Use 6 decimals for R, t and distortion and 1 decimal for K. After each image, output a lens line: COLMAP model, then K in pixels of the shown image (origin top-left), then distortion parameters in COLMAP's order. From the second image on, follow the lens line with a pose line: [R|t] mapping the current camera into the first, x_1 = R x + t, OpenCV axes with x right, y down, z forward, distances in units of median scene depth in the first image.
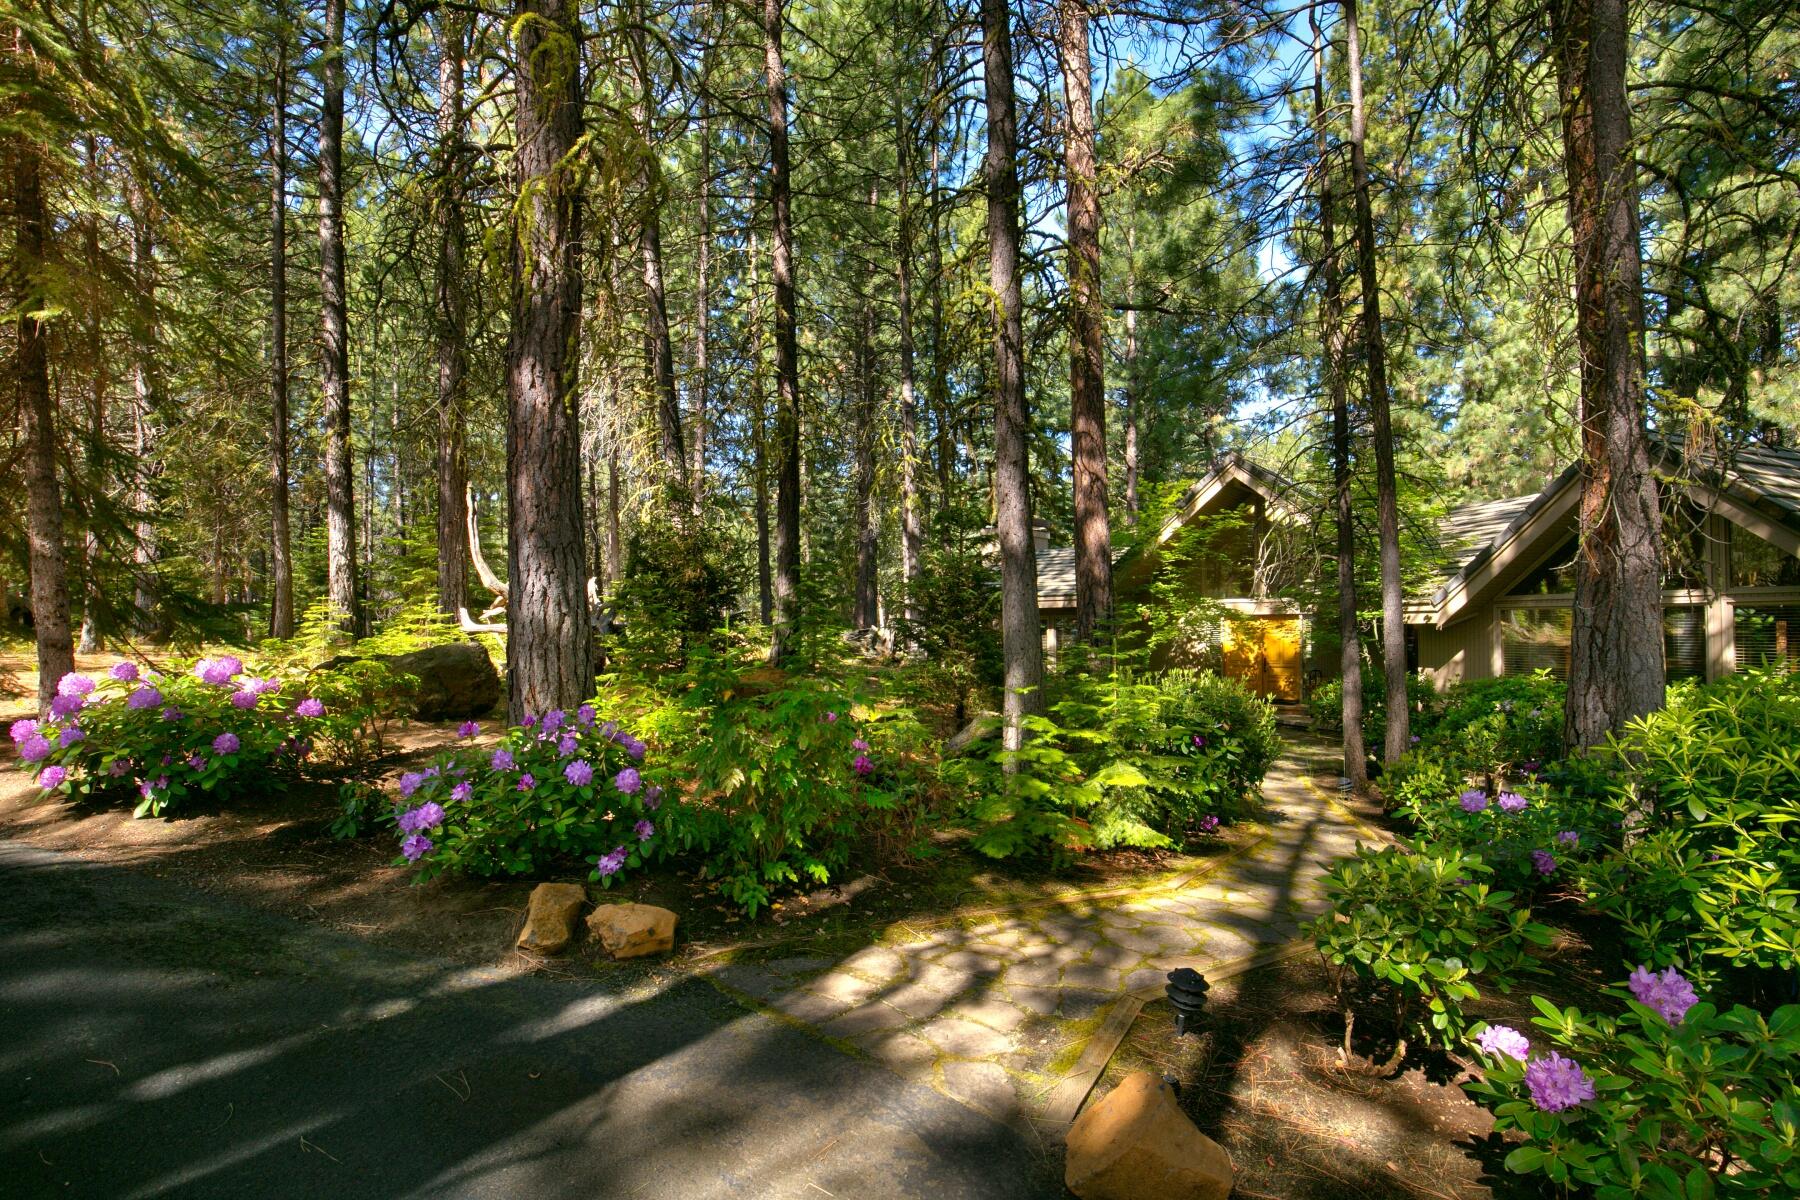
lens RADIAL K [[808.9, 0, 859.8], [0, 808.9, 610.1], [0, 0, 1]] dist [-0.032702, 0.000665]
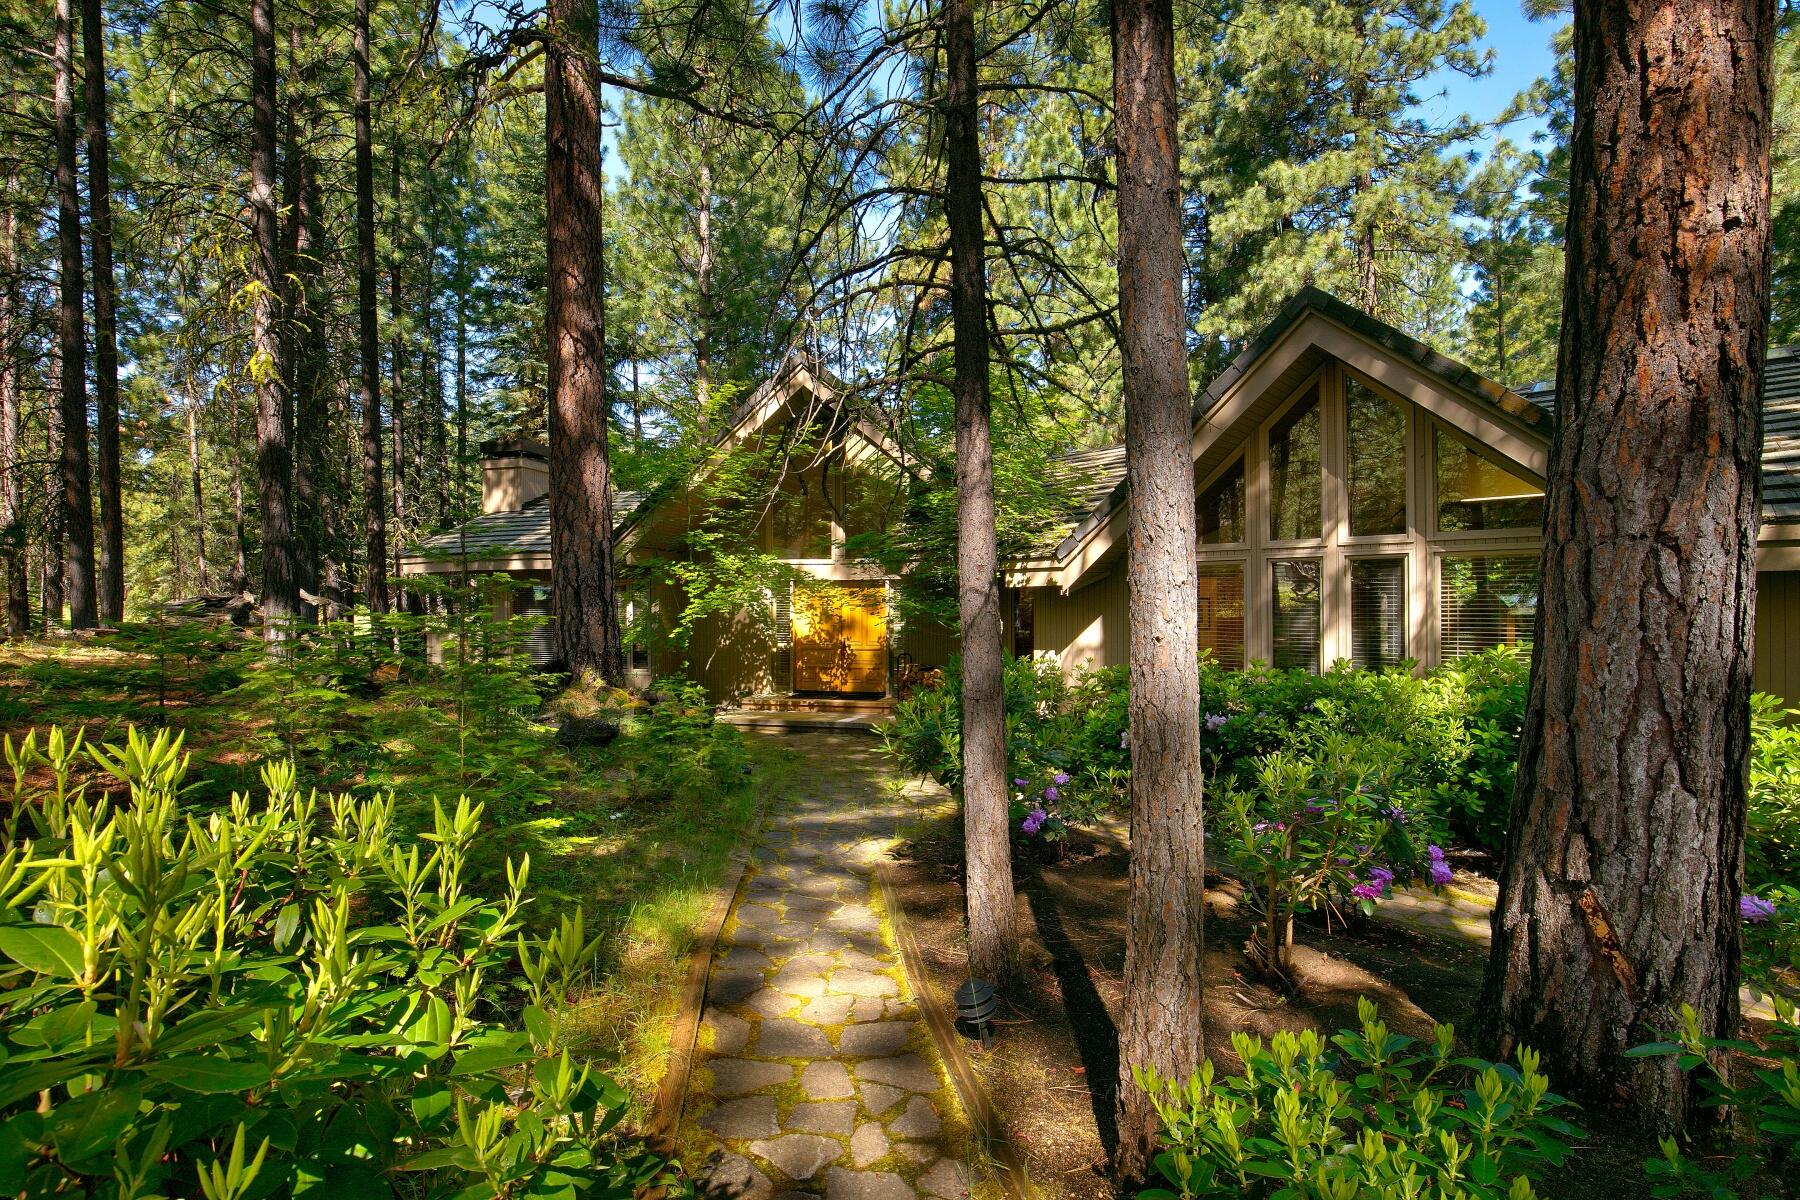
lens RADIAL K [[808.9, 0, 859.8], [0, 808.9, 610.1], [0, 0, 1]] dist [-0.032702, 0.000665]
pose [[0.894170, 0.005101, 0.447698, 0.189371], [-0.012299, 0.999838, 0.013173, 0.022761], [-0.447559, -0.017285, 0.894088, 0.335407]]
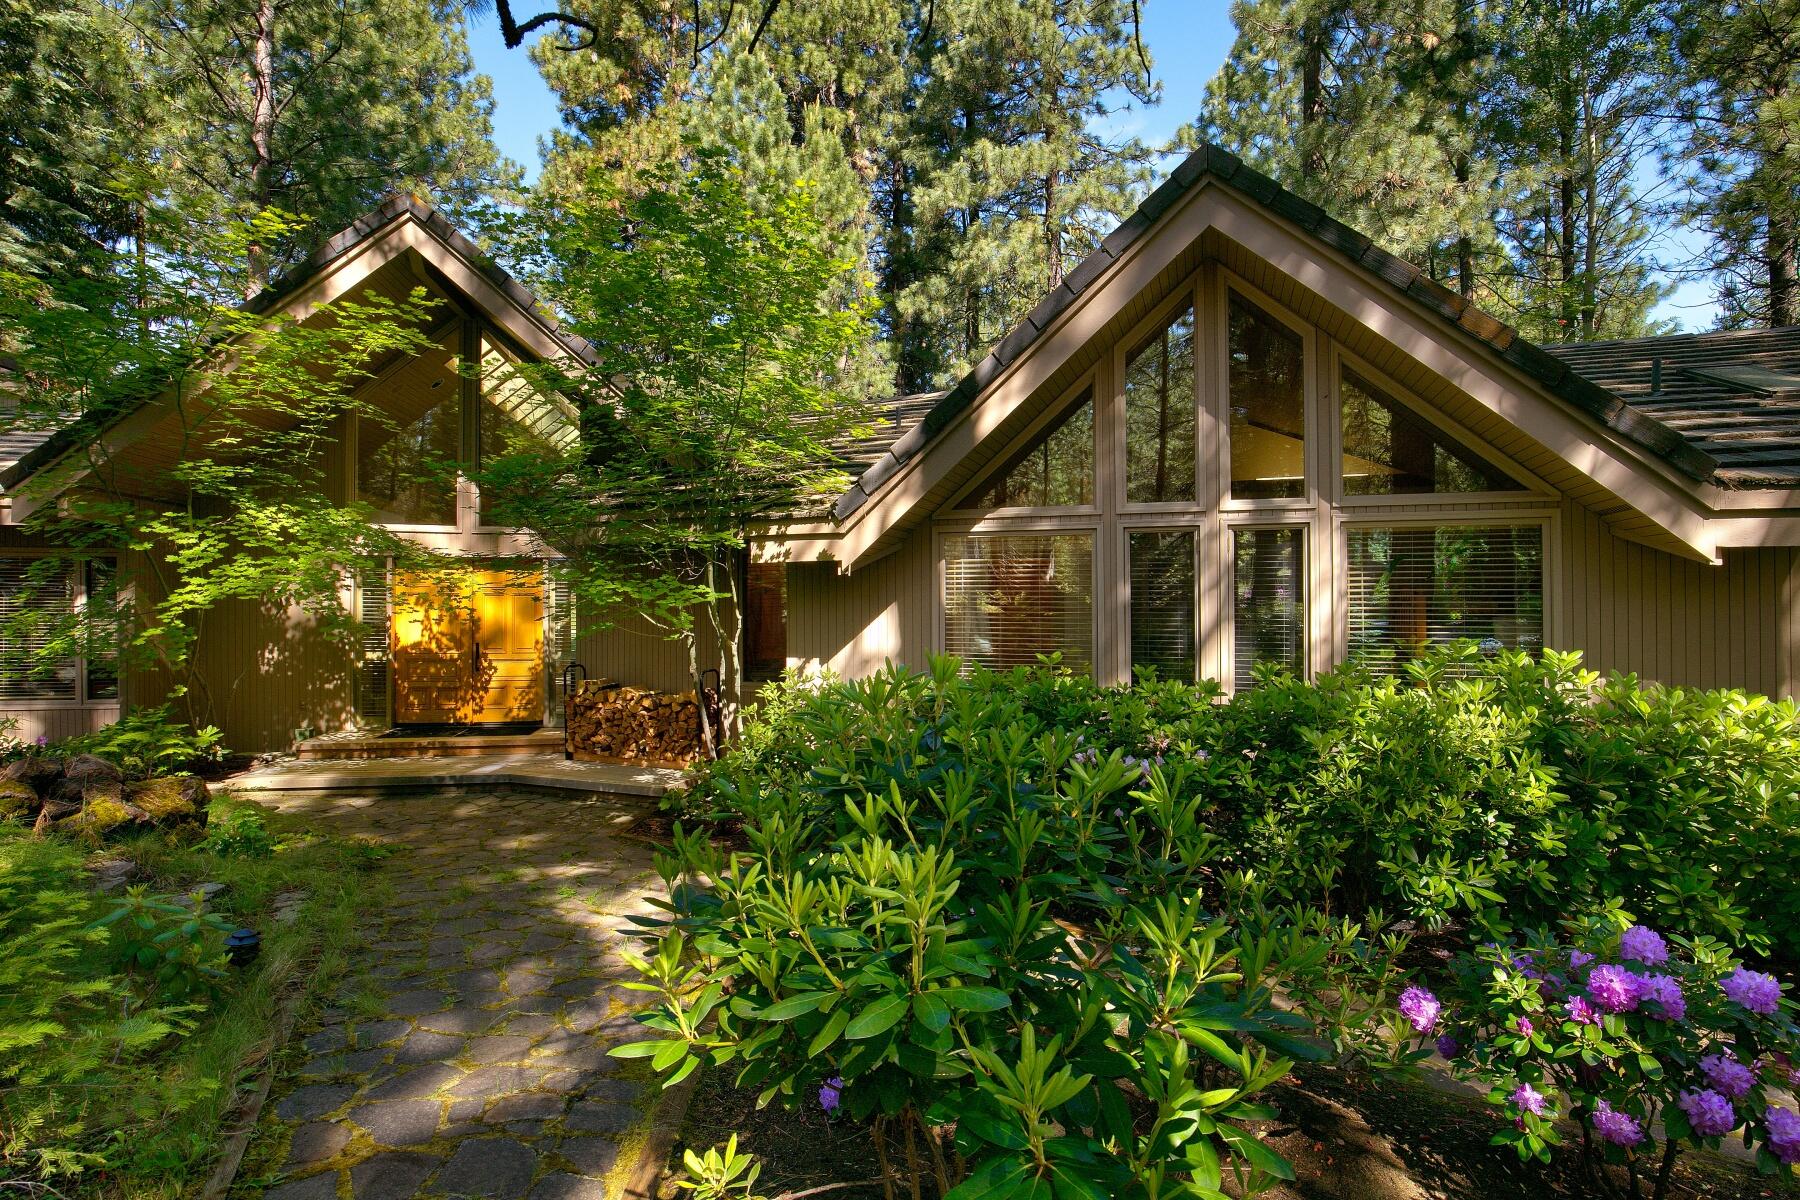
lens RADIAL K [[808.9, 0, 859.8], [0, 808.9, 610.1], [0, 0, 1]] dist [-0.032702, 0.000665]
pose [[0.622168, 0.012824, 0.782778, 0.270158], [-0.017878, 0.999838, -0.002170, 0.034095], [-0.782679, -0.012644, 0.622297, 0.517876]]
